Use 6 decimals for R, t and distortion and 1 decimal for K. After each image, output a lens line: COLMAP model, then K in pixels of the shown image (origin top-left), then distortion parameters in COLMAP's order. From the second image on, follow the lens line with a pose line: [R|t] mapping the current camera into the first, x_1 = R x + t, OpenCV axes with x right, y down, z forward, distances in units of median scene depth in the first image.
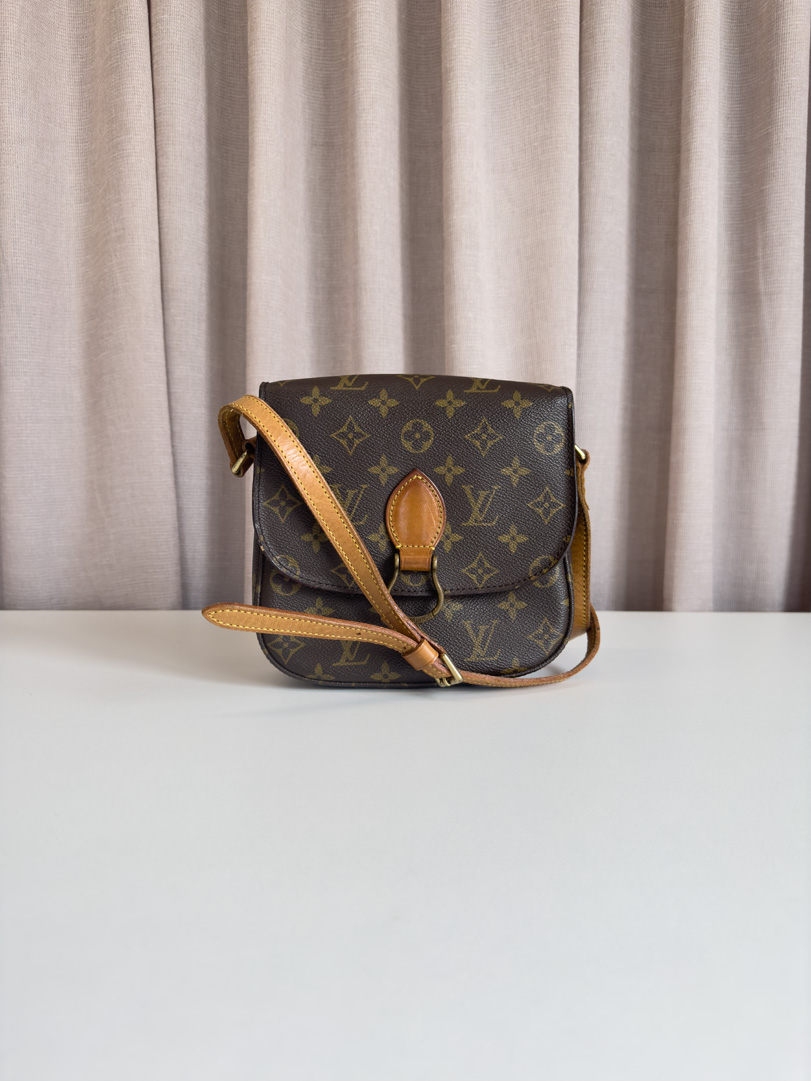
lens RADIAL K [[838.8, 0, 409.0], [0, 838.8, 544.3], [0, 0, 1]] dist [0.013825, -0.014955]
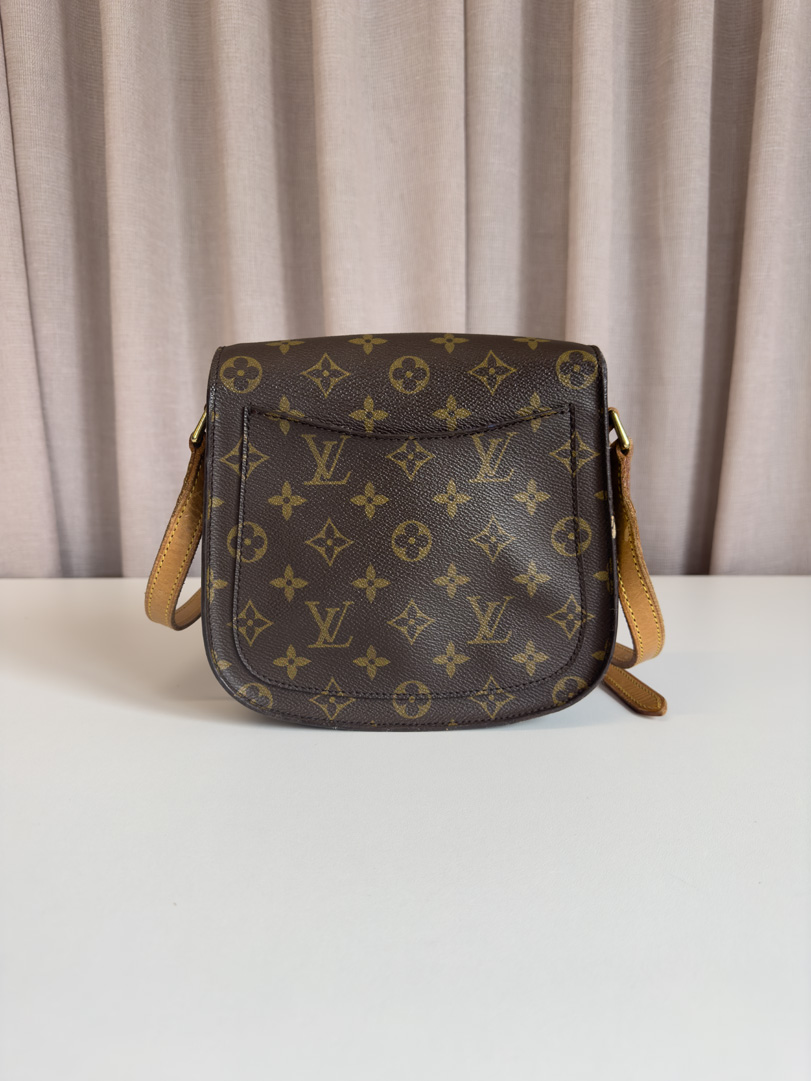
lens RADIAL K [[838.8, 0, 410.3], [0, 838.8, 548.7], [0, 0, 1]] dist [0.013825, -0.014955]
pose [[0.999916, -0.007582, -0.010510, 0.152594], [0.008384, 0.996875, 0.078548, -0.029767], [0.009881, -0.078630, 0.996855, 0.032538]]
